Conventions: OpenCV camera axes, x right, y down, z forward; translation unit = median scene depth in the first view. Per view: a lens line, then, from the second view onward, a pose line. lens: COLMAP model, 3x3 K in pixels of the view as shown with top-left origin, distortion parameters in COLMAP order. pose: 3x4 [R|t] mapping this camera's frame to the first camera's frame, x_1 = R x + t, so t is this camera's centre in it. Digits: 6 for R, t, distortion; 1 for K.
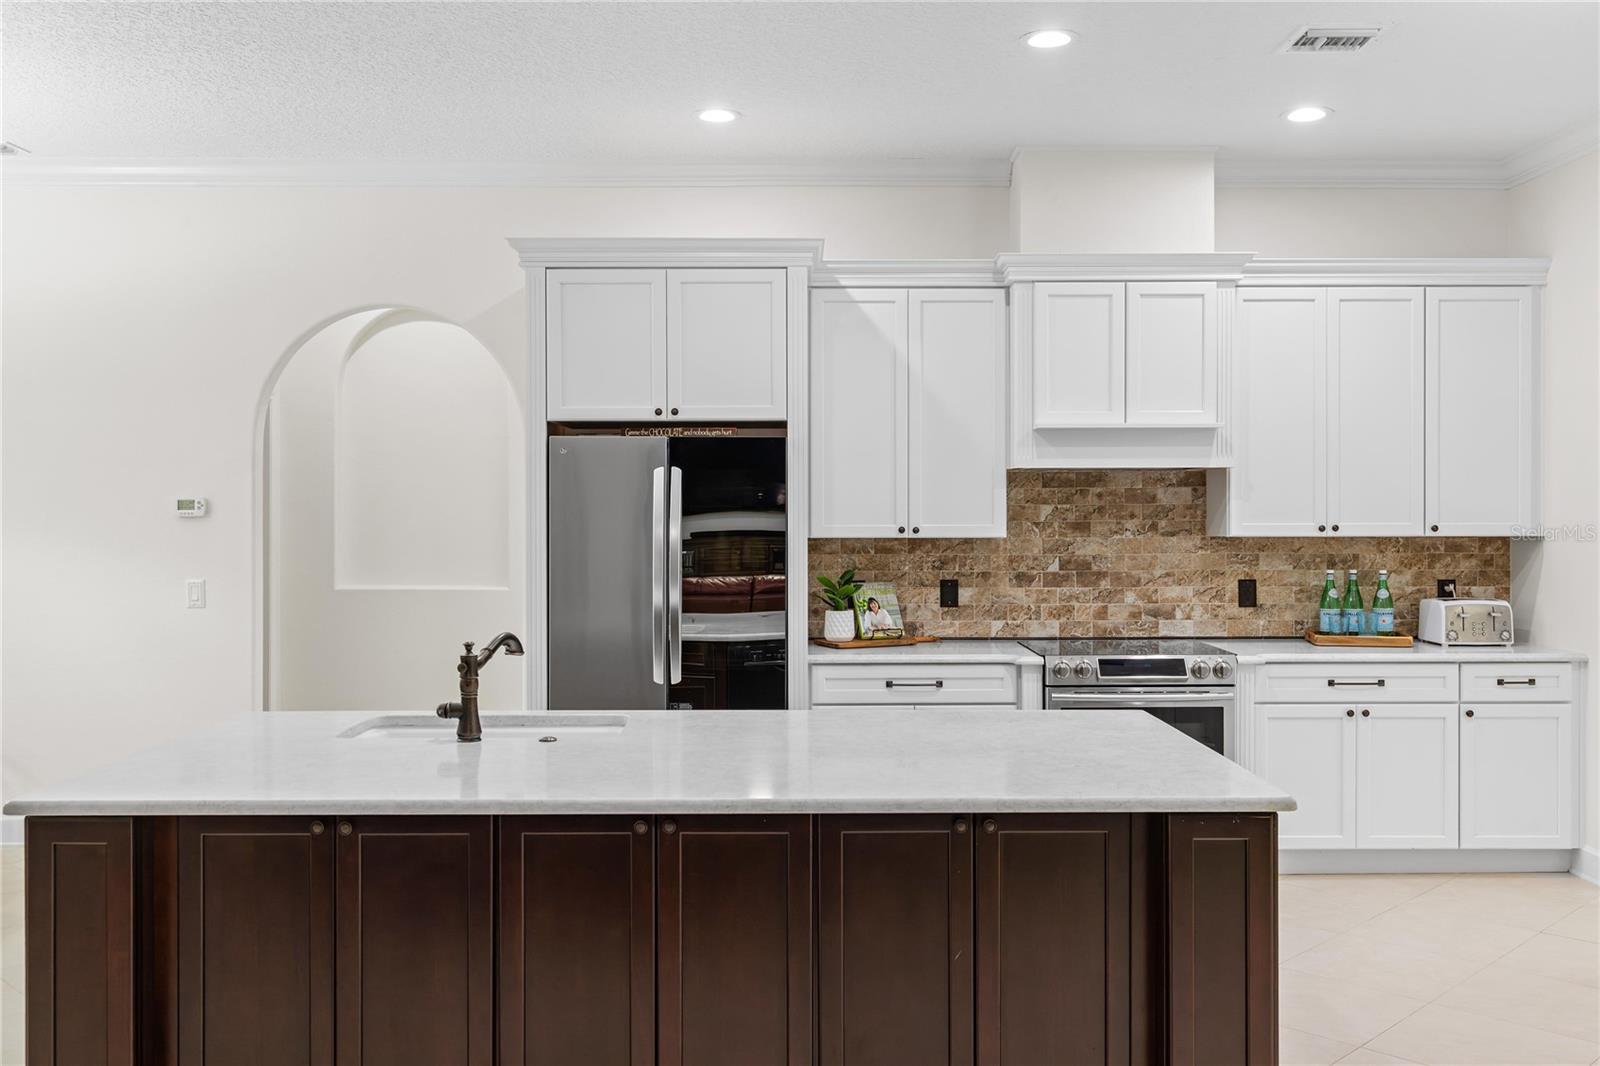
lens RADIAL K [[1439.9, 0, 801.8], [0, 1439.9, 514.5], [0, 0, 1]] dist [0.006408, -0.001823]
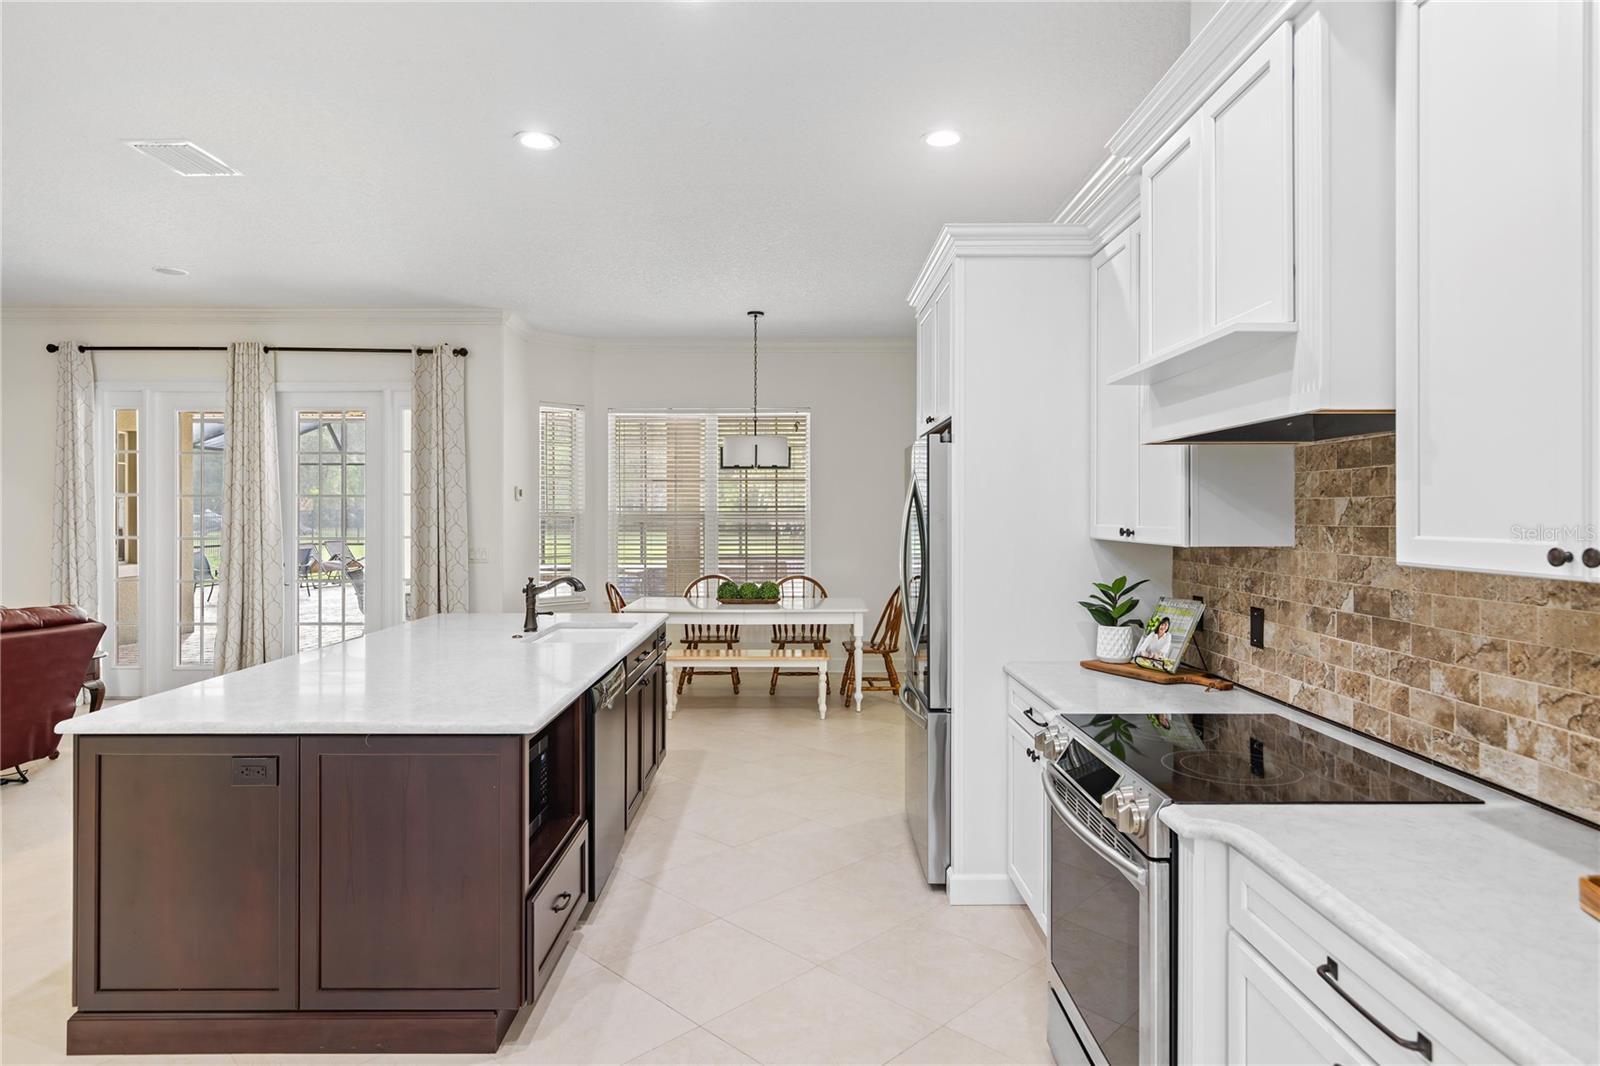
lens RADIAL K [[927.9, 0, 798.6], [0, 927.9, 518.6], [0, 0, 1]] dist [0.007208, -0.002745]
pose [[-0.003779, 0.008697, -0.999955, 0.567161], [-0.008608, 0.999925, 0.008729, 0.000516], [0.999956, 0.008640, -0.003704, 0.805840]]
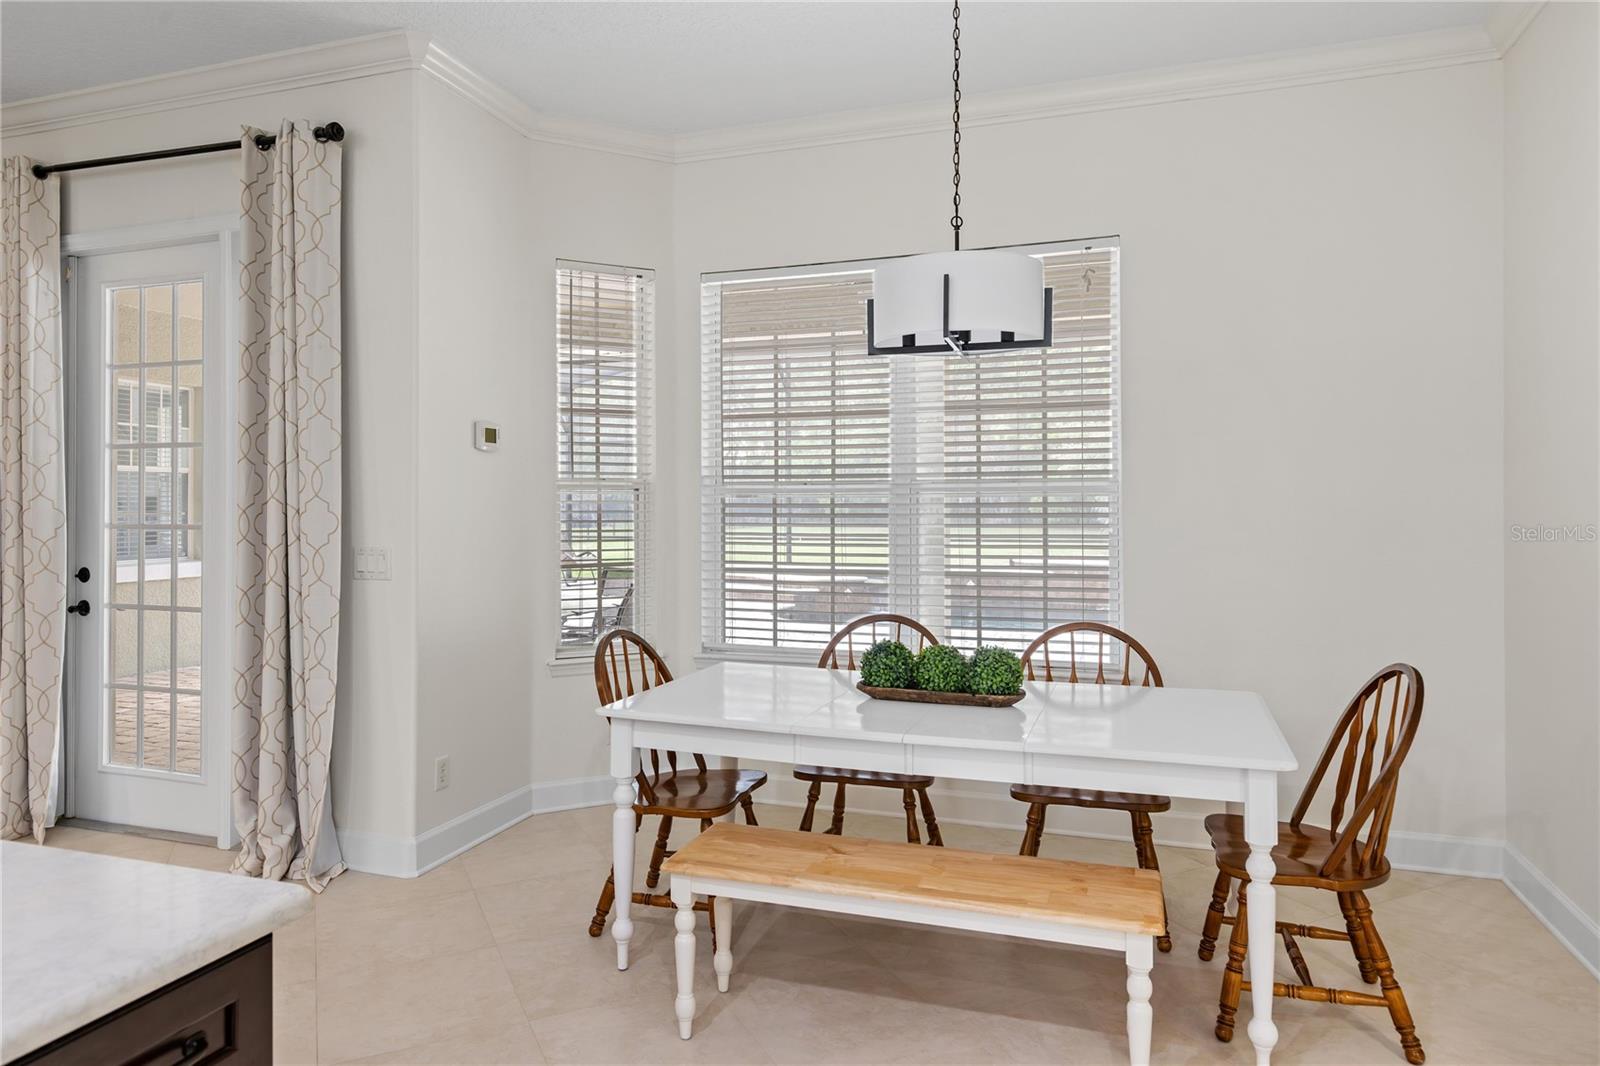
lens RADIAL K [[1012.7, 0, 790.4], [0, 1012.7, 491.4], [0, 0, 1]] dist [0.010161, -0.001754]
pose [[-0.332659, -0.009043, -0.943004, -0.113288], [-0.005256, 0.999956, -0.007735, 0.020979], [0.943033, 0.002384, -0.332692, 0.833937]]
